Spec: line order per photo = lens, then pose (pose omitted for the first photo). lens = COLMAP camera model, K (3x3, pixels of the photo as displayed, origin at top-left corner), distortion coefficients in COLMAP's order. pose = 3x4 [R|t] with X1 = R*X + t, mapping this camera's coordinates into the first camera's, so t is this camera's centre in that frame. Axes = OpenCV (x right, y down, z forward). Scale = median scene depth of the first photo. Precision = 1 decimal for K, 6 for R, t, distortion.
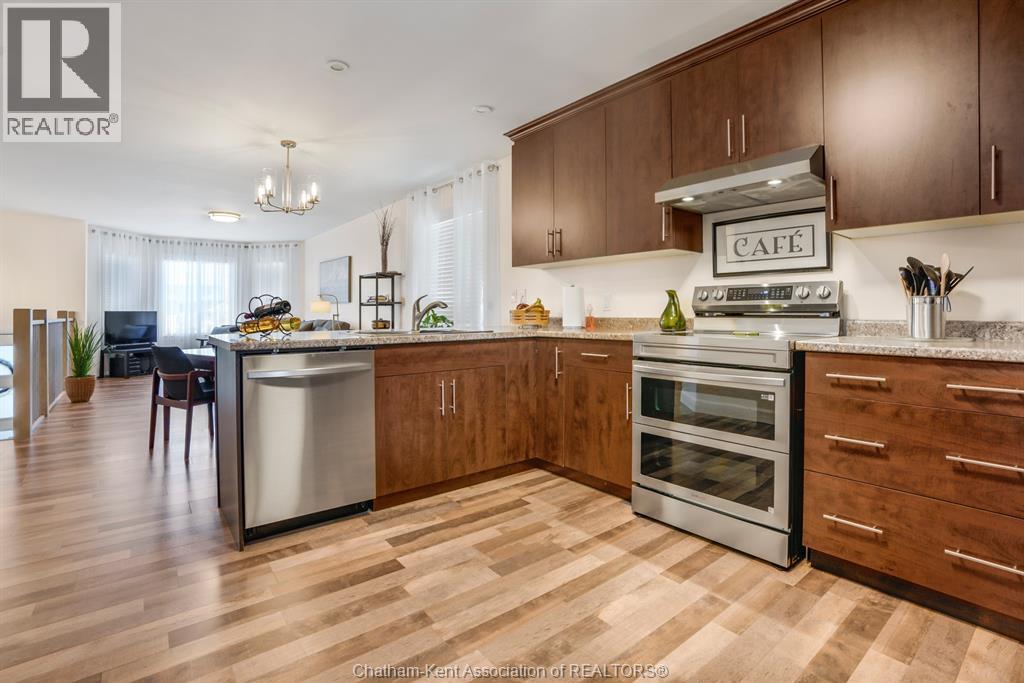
lens RADIAL K [[479.9, 0, 492.7], [0, 479.9, 307.2], [0, 0, 1]] dist [-0.021128, 0.001453]
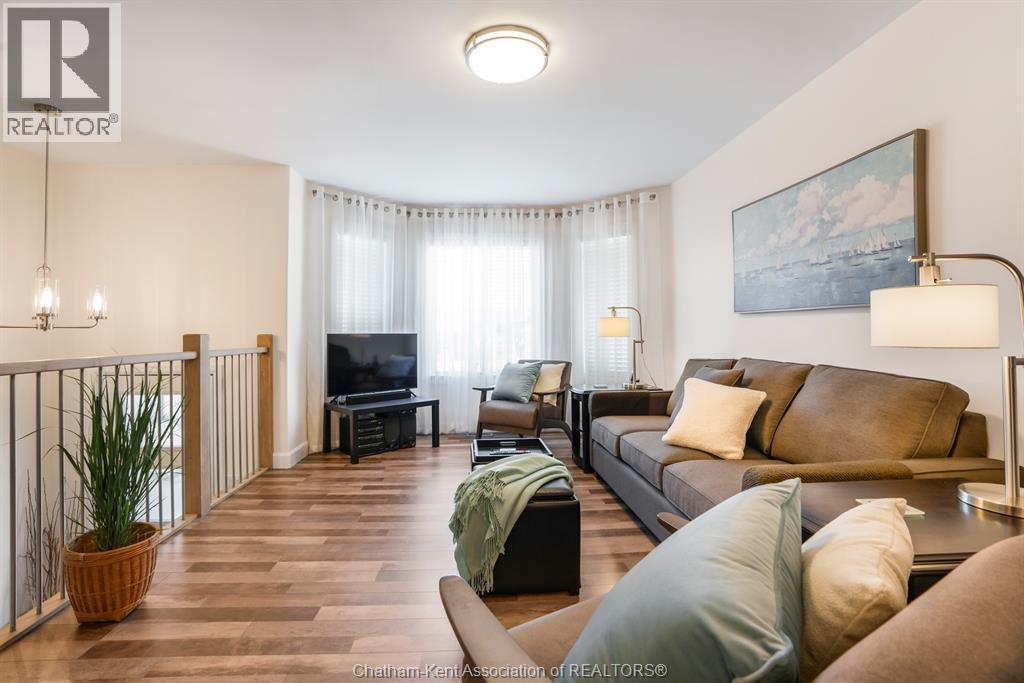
lens RADIAL K [[479.9, 0, 494.1], [0, 479.9, 321.8], [0, 0, 1]] dist [-0.021128, 0.001453]
pose [[0.821215, -0.011033, -0.570513, -0.333262], [0.004665, 0.999909, -0.012623, 0.001489], [0.570601, 0.007705, 0.821192, 0.637709]]
